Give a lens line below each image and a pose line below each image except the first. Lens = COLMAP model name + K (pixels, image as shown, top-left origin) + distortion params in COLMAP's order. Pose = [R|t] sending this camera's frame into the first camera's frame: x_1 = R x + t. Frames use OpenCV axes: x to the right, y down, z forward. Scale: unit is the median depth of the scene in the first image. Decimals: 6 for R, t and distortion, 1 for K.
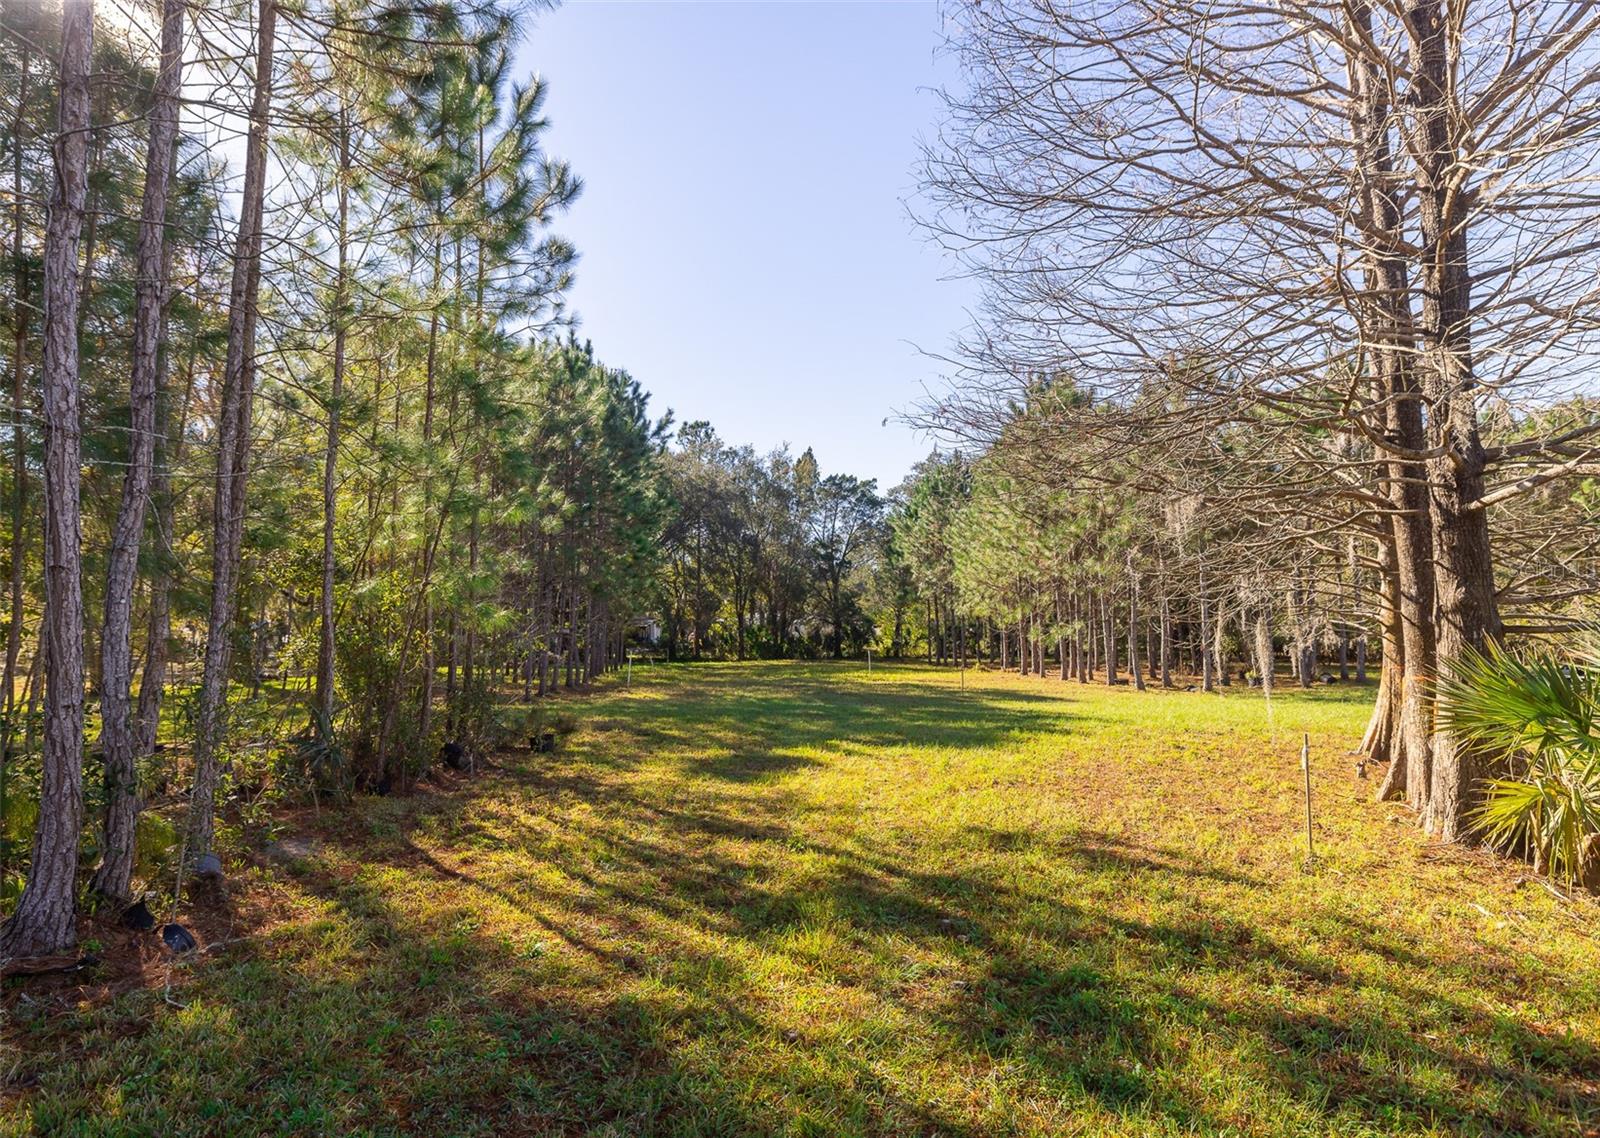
lens RADIAL K [[900.6, 0, 801.8], [0, 900.6, 567.6], [0, 0, 1]] dist [0.001053, 0.000038]
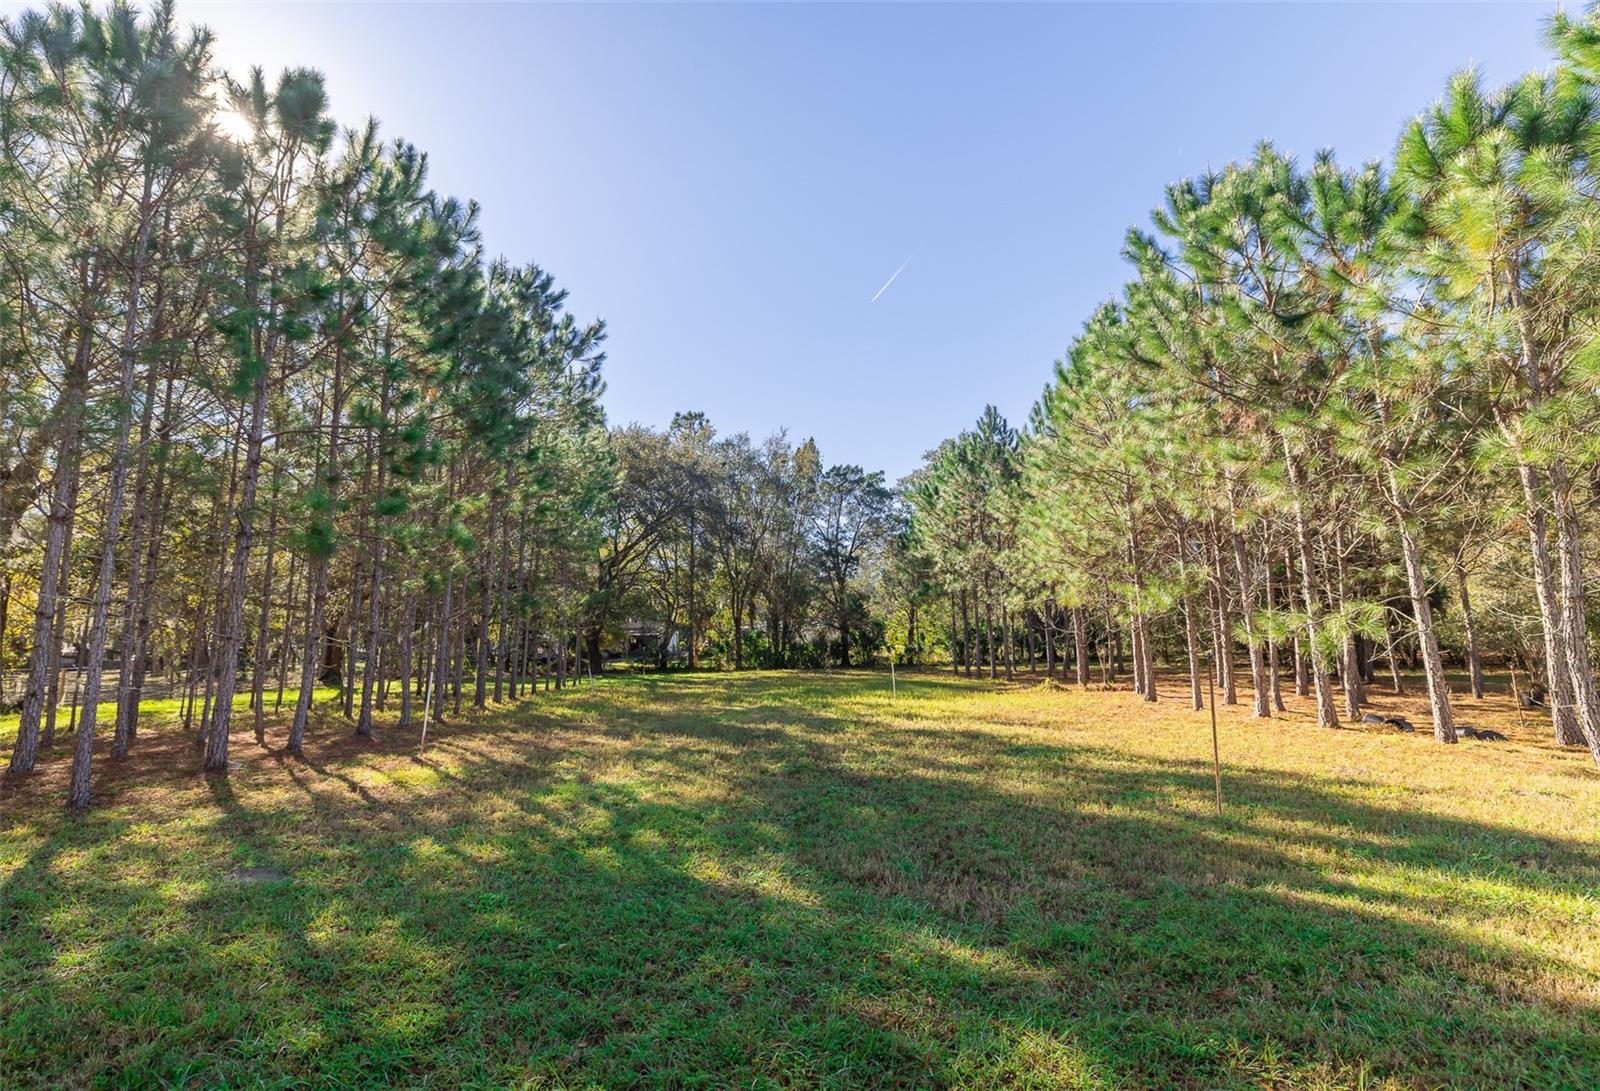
lens RADIAL K [[757.4, 0, 796.3], [0, 757.4, 547.1], [0, 0, 1]] dist [-0.002120, -0.000167]
pose [[0.999642, -0.013633, -0.023037, 0.010007], [0.012448, 0.998631, -0.050814, 0.018660], [0.023698, 0.050509, 0.998442, 0.232962]]
